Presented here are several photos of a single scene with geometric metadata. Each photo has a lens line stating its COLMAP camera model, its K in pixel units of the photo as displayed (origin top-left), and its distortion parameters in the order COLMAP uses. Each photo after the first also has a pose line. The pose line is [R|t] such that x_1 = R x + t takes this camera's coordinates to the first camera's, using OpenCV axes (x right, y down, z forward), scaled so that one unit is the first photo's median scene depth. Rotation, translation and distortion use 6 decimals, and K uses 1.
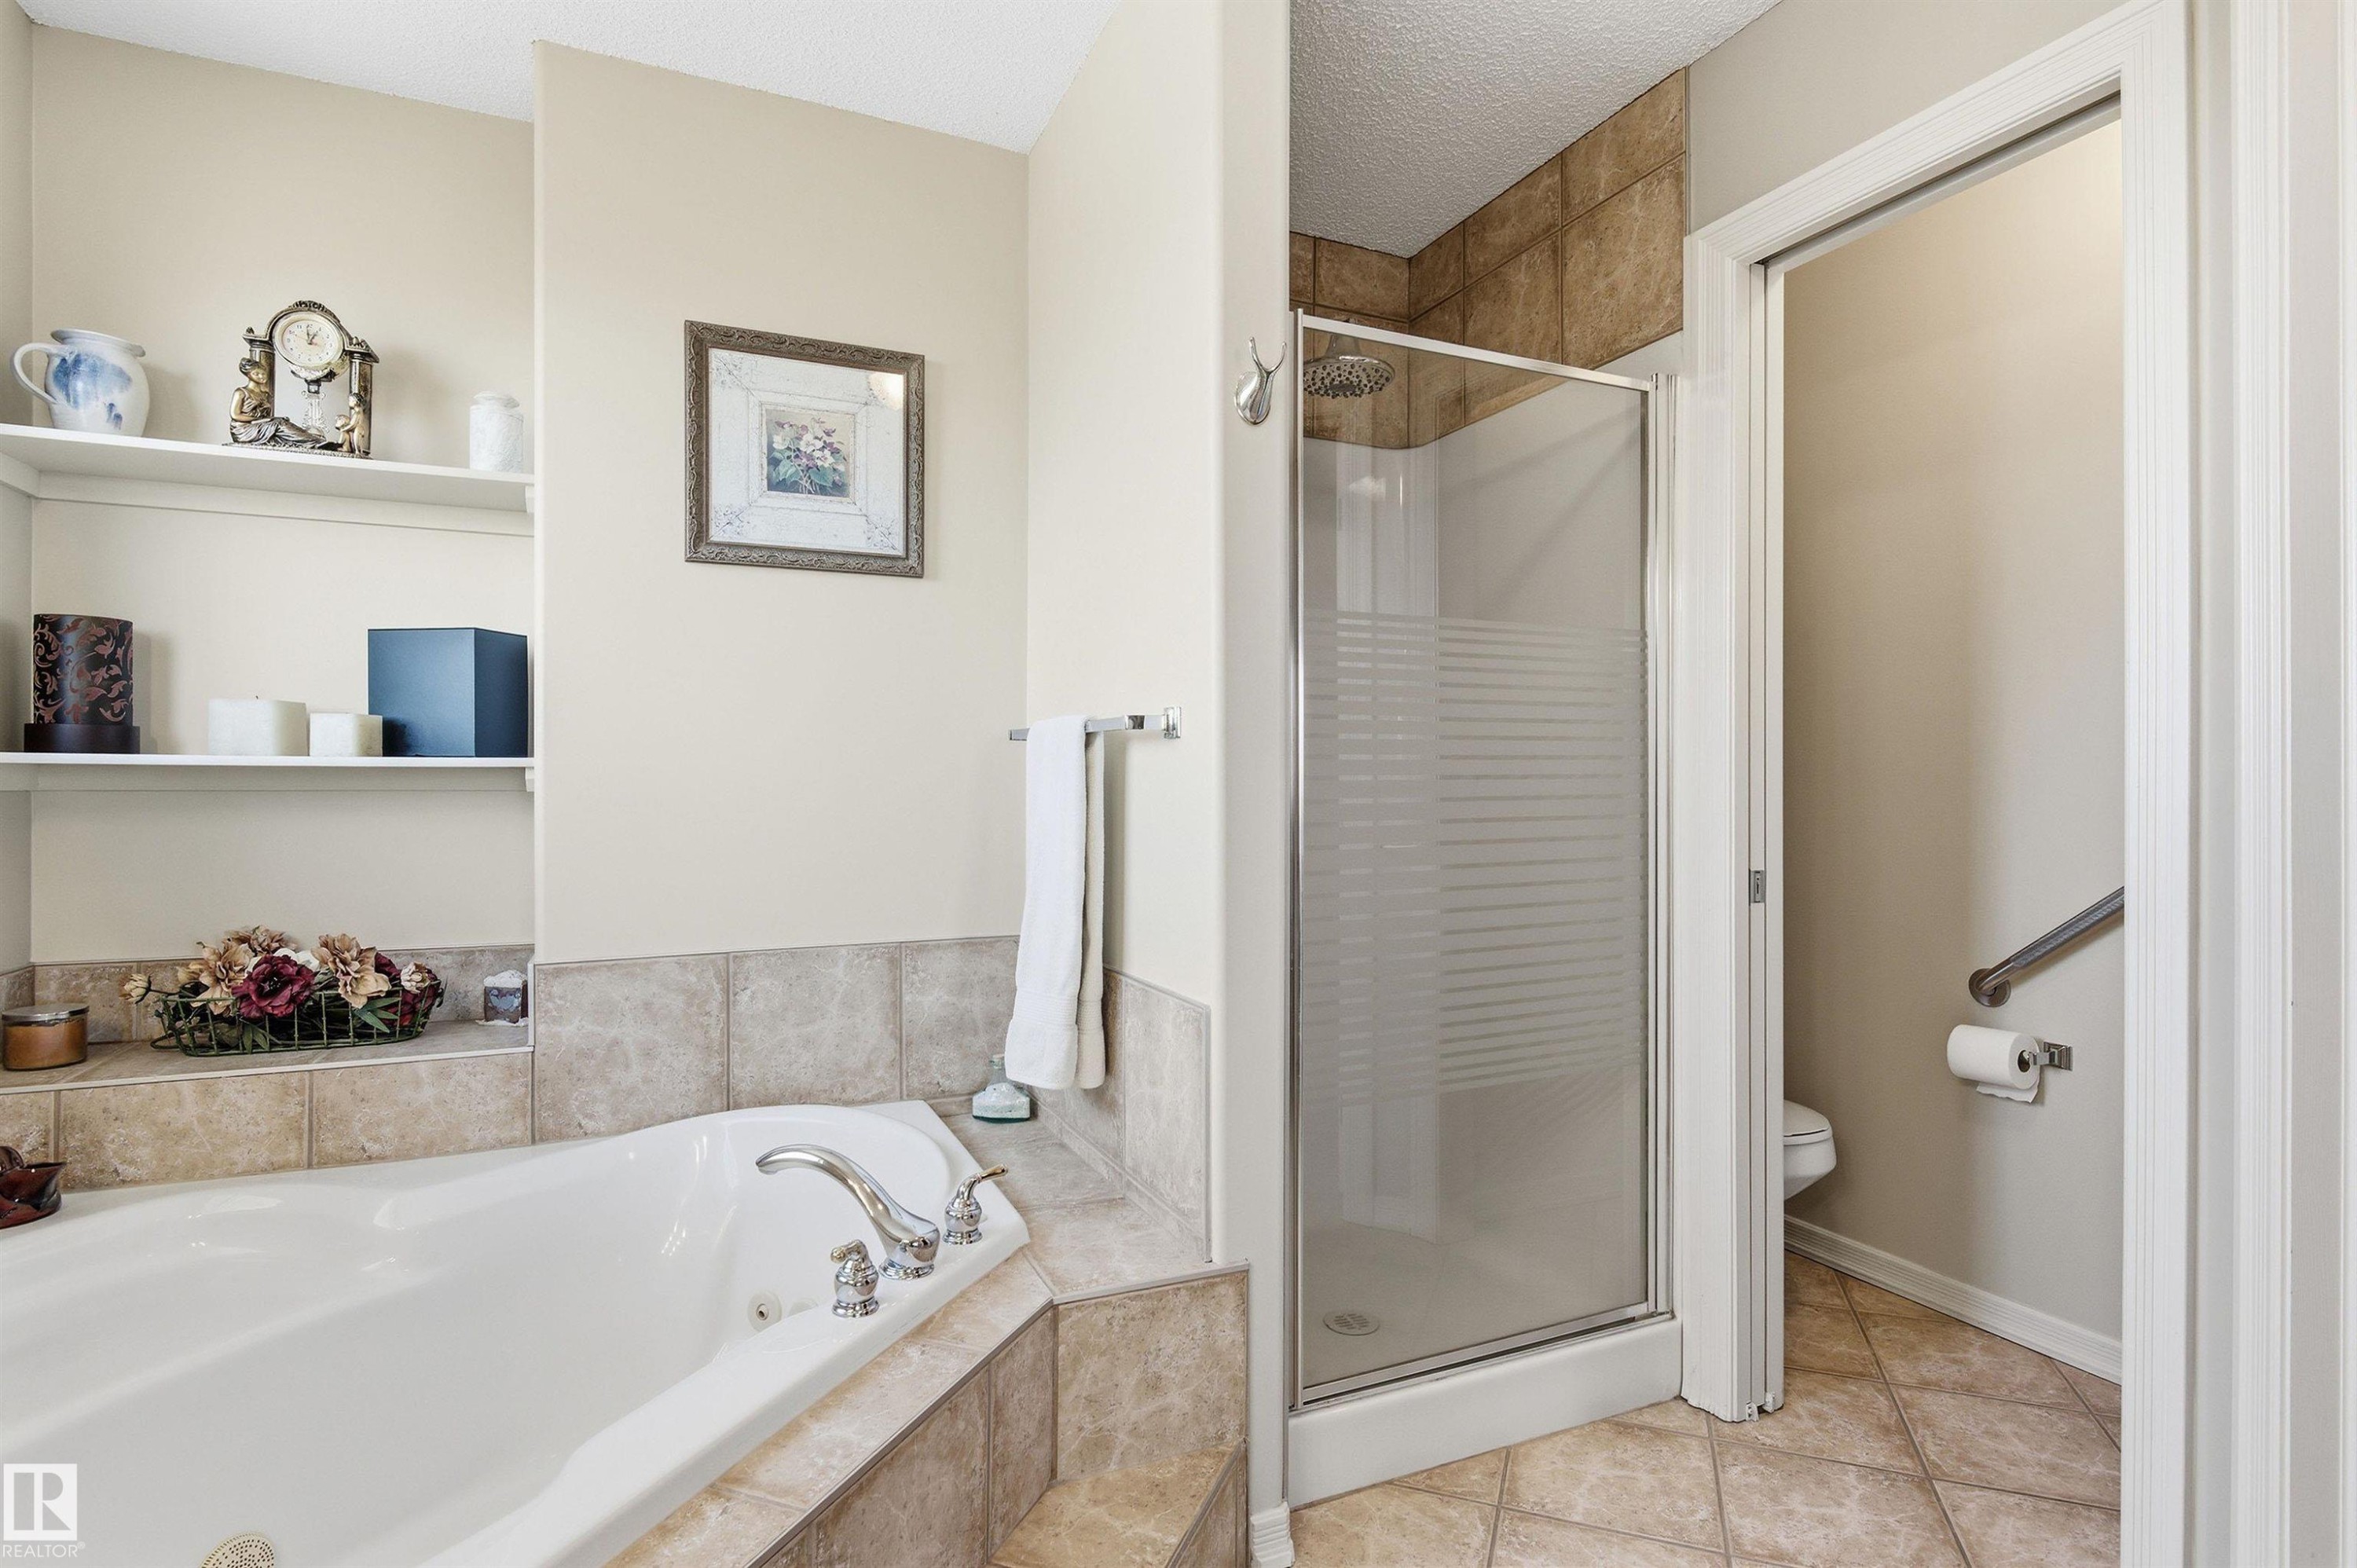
lens RADIAL K [[1189.2, 0, 1195.6], [0, 1189.2, 781.5], [0, 0, 1]] dist [0.000834, -0.004348]
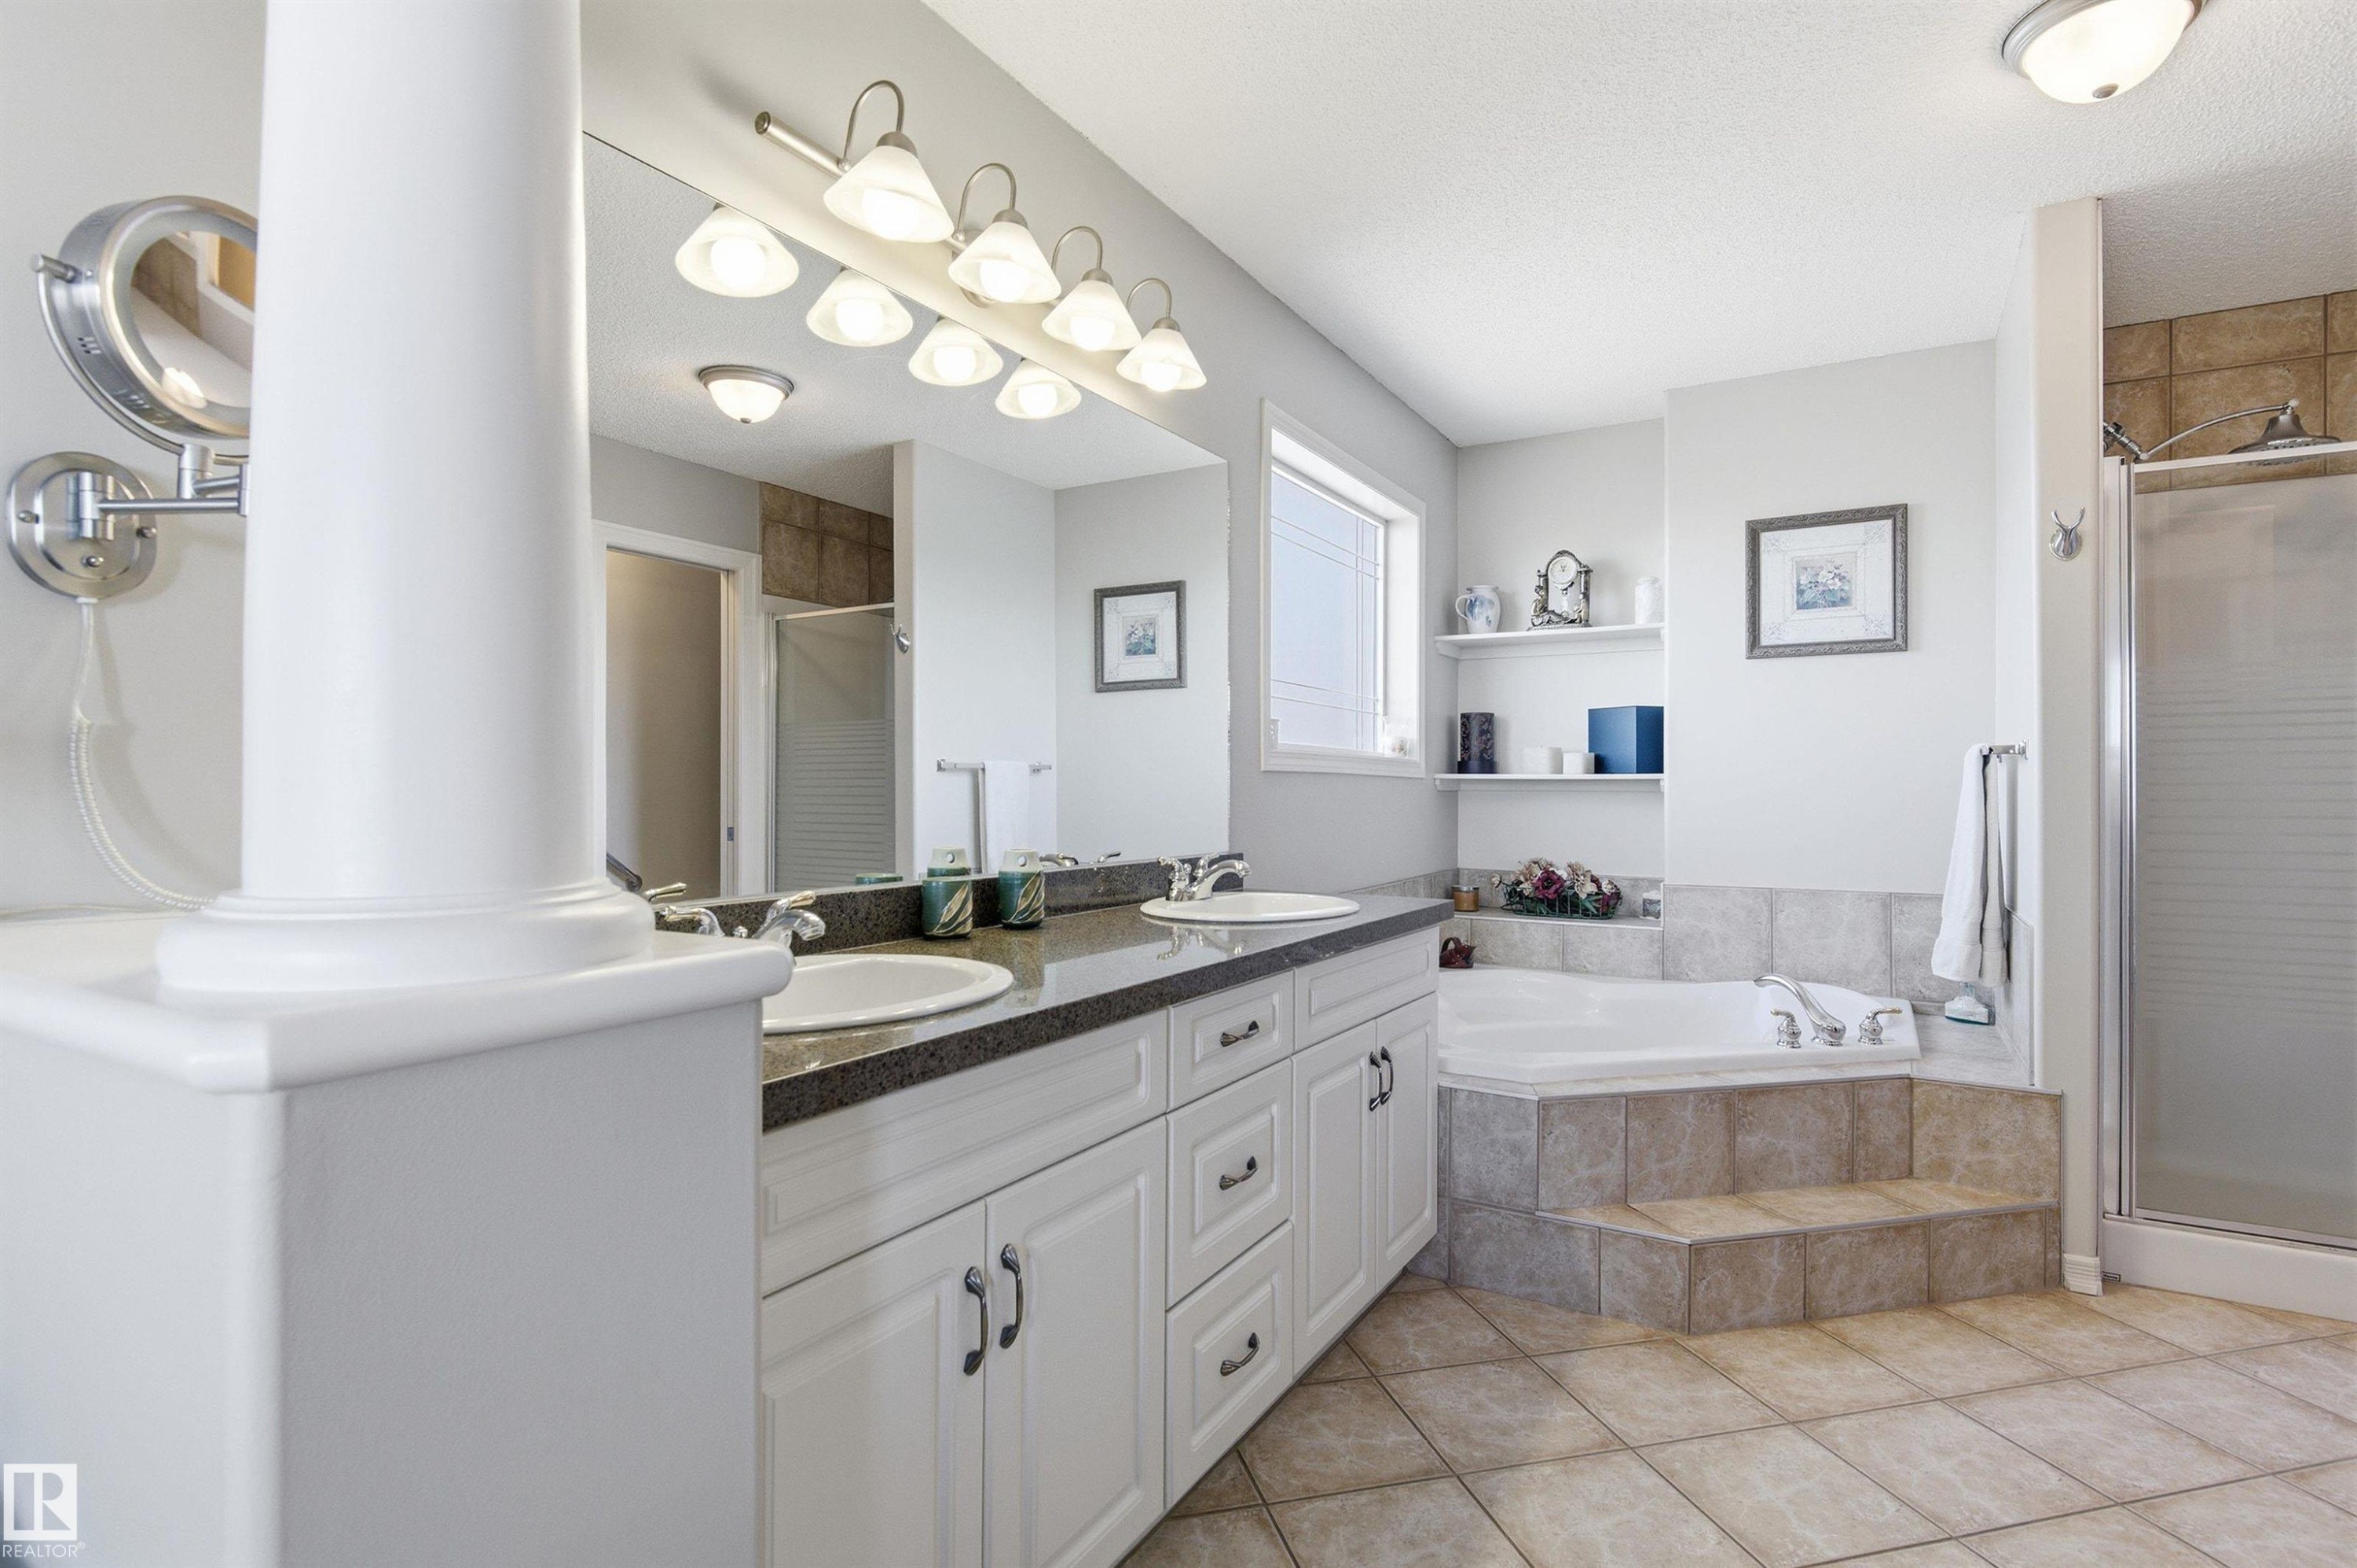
lens RADIAL K [[1189.2, 0, 1195.6], [0, 1189.2, 781.5], [0, 0, 1]] dist [0.000834, -0.004348]
pose [[0.588799, -0.003205, -0.808273, 0.526555], [-0.002268, 0.999982, -0.005617, 0.004196], [0.808276, 0.005140, 0.588781, -0.703383]]
